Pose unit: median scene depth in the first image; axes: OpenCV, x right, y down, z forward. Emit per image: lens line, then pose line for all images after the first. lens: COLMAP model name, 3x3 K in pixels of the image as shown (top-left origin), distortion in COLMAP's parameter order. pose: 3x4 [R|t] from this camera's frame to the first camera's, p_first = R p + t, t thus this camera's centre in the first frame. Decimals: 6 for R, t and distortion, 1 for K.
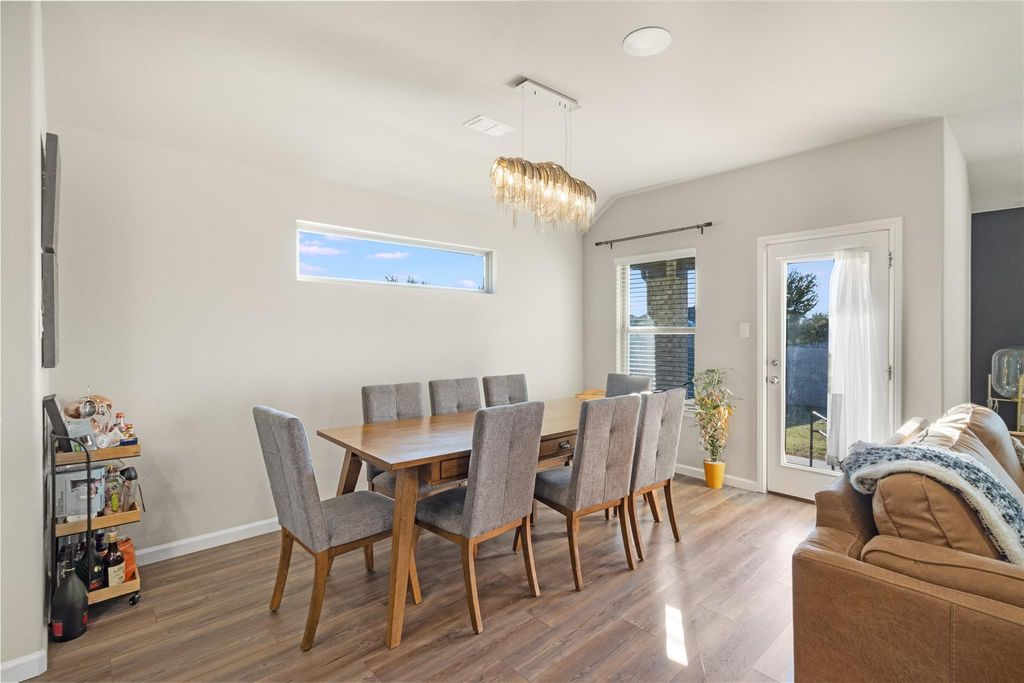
lens RADIAL K [[480.0, 0, 514.2], [0, 480.0, 332.1], [0, 0, 1]] dist [0.002525, -0.001224]
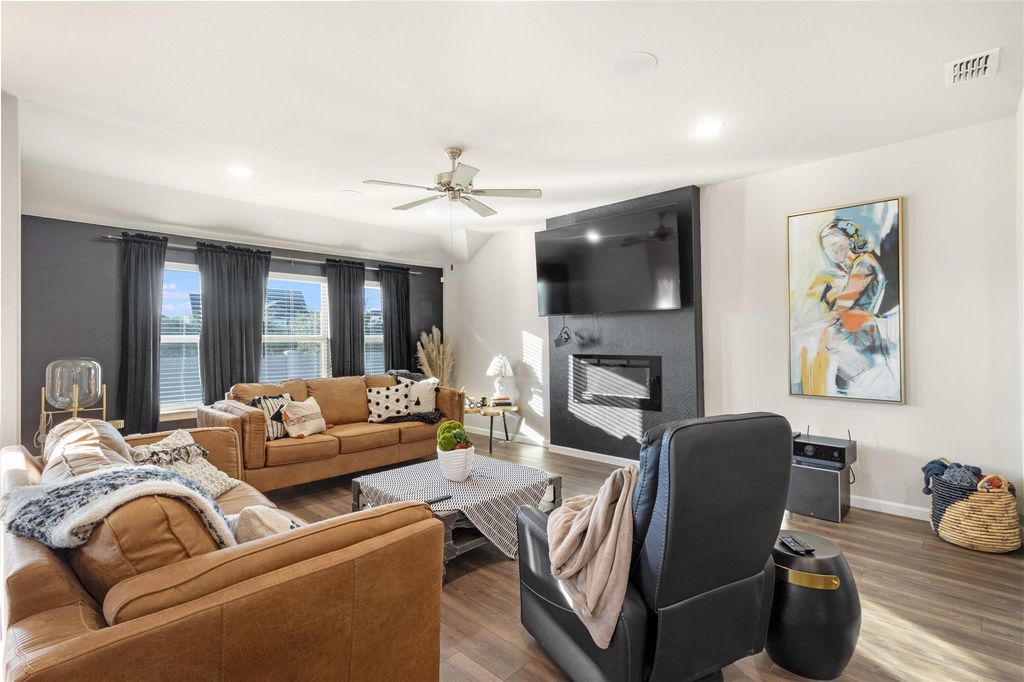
lens RADIAL K [[480.0, 0, 515.8], [0, 480.0, 340.0], [0, 0, 1]] dist [0.002525, -0.001224]
pose [[-0.112421, 0.003428, 0.993655, -0.156367], [0.004500, 0.999986, -0.002940, 0.000891], [-0.993651, 0.004141, -0.112435, 0.403880]]
